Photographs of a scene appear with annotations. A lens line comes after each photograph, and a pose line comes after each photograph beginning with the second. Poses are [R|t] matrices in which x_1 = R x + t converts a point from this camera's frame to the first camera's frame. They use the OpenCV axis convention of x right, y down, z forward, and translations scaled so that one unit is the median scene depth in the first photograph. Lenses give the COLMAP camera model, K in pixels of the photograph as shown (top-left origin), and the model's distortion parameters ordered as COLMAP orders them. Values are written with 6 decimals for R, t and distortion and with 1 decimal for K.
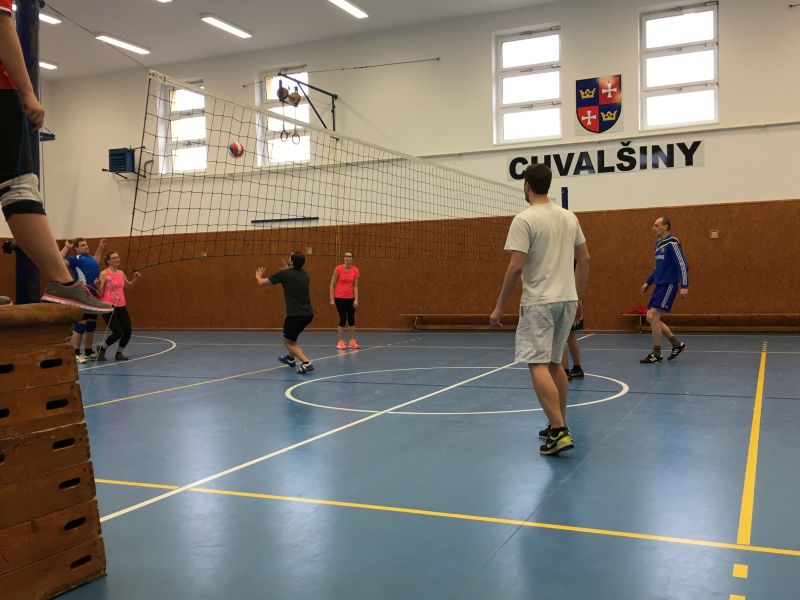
lens RADIAL K [[824.0, 0, 398.2], [0, 824.0, 298.4], [0, 0, 1]] dist [0.066199, -0.029867]
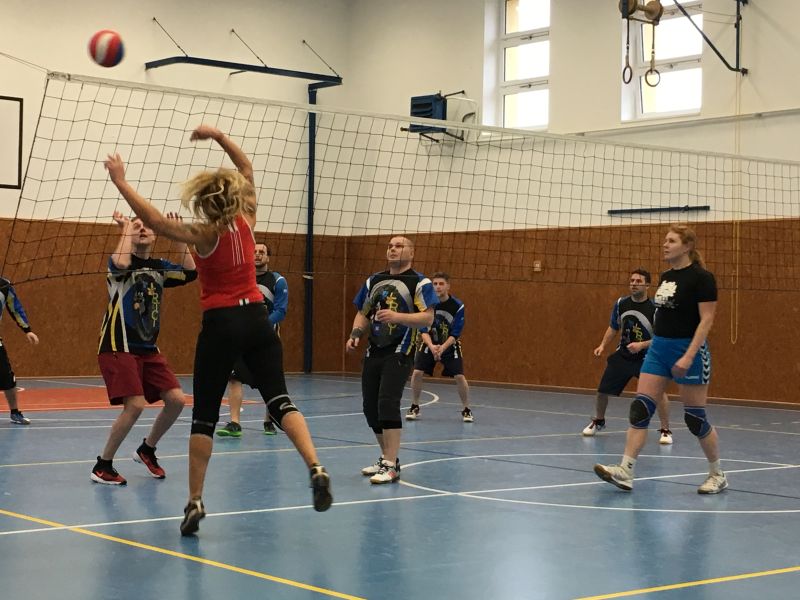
lens RADIAL K [[1570.3, 0, 396.9], [0, 1570.3, 300.1], [0, 0, 1]] dist [0.081291, -0.177335]
pose [[0.896942, 0.038258, -0.440490, 0.229882], [-0.051019, 0.998550, -0.017159, -0.001889], [0.439195, 0.037864, 0.897593, -0.110848]]
